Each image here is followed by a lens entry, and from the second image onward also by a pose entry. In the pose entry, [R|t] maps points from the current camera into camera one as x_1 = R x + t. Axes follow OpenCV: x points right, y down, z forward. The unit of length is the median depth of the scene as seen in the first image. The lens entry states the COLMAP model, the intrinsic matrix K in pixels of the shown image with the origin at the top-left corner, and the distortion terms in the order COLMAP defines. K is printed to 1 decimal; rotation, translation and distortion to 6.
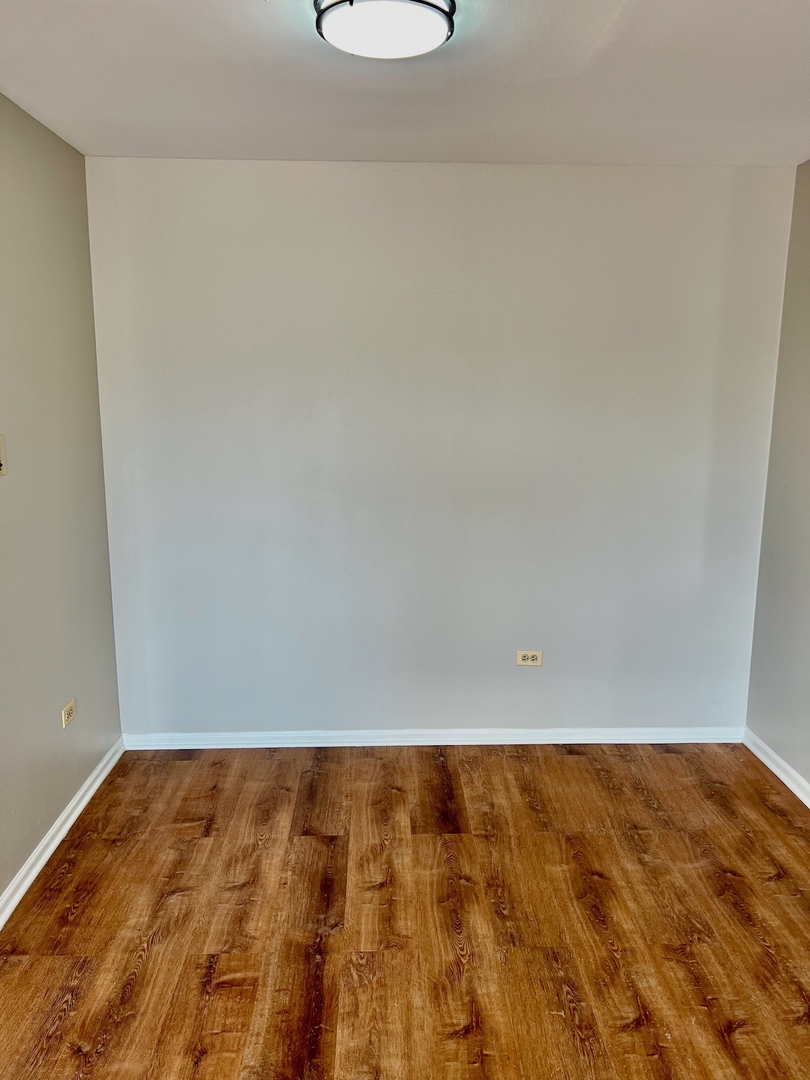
lens RADIAL K [[819.9, 0, 409.7], [0, 819.9, 537.6], [0, 0, 1]] dist [0.043099, -0.046242]
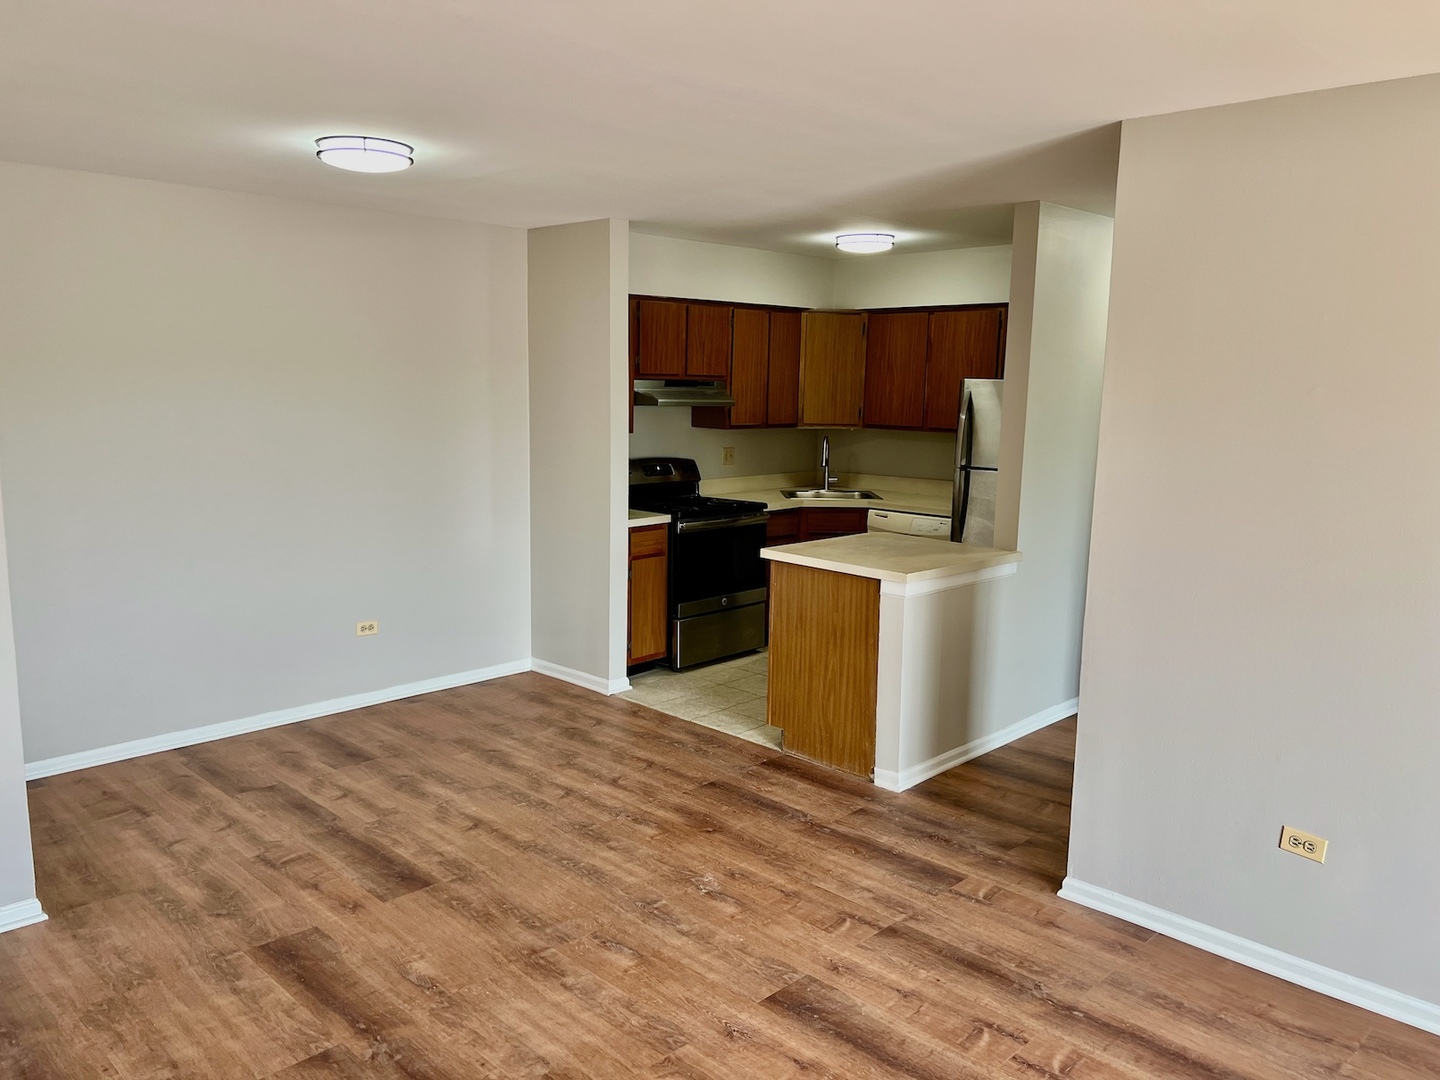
lens RADIAL K [[1093.2, 0, 714.5], [0, 1093.2, 531.3], [0, 0, 1]] dist [0.043099, -0.046242]
pose [[0.729351, -0.089808, 0.678220, -0.687444], [0.116698, 0.993149, 0.006014, 0.081107], [-0.674114, 0.074761, 0.734835, -0.591037]]
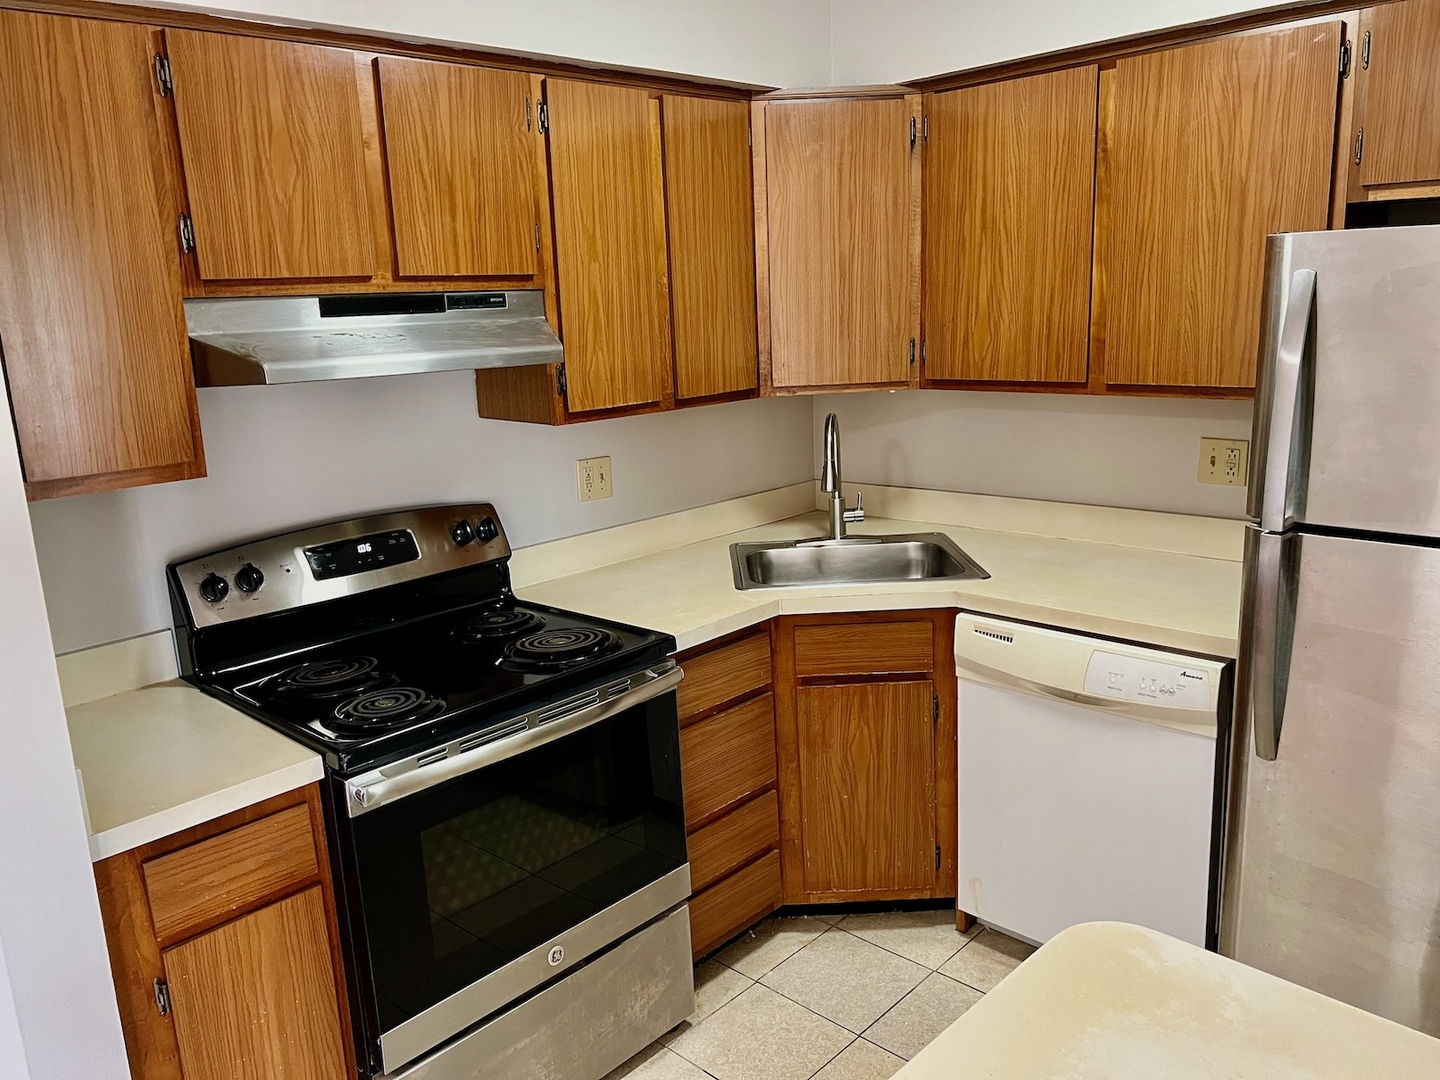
lens RADIAL K [[1093.2, 0, 707.3], [0, 1093.2, 527.4], [0, 0, 1]] dist [0.043099, -0.046242]
pose [[0.731613, -0.179827, 0.657575, 0.494171], [0.176904, 0.981619, 0.071622, -0.087361], [-0.658368, 0.063928, 0.749977, 0.423330]]
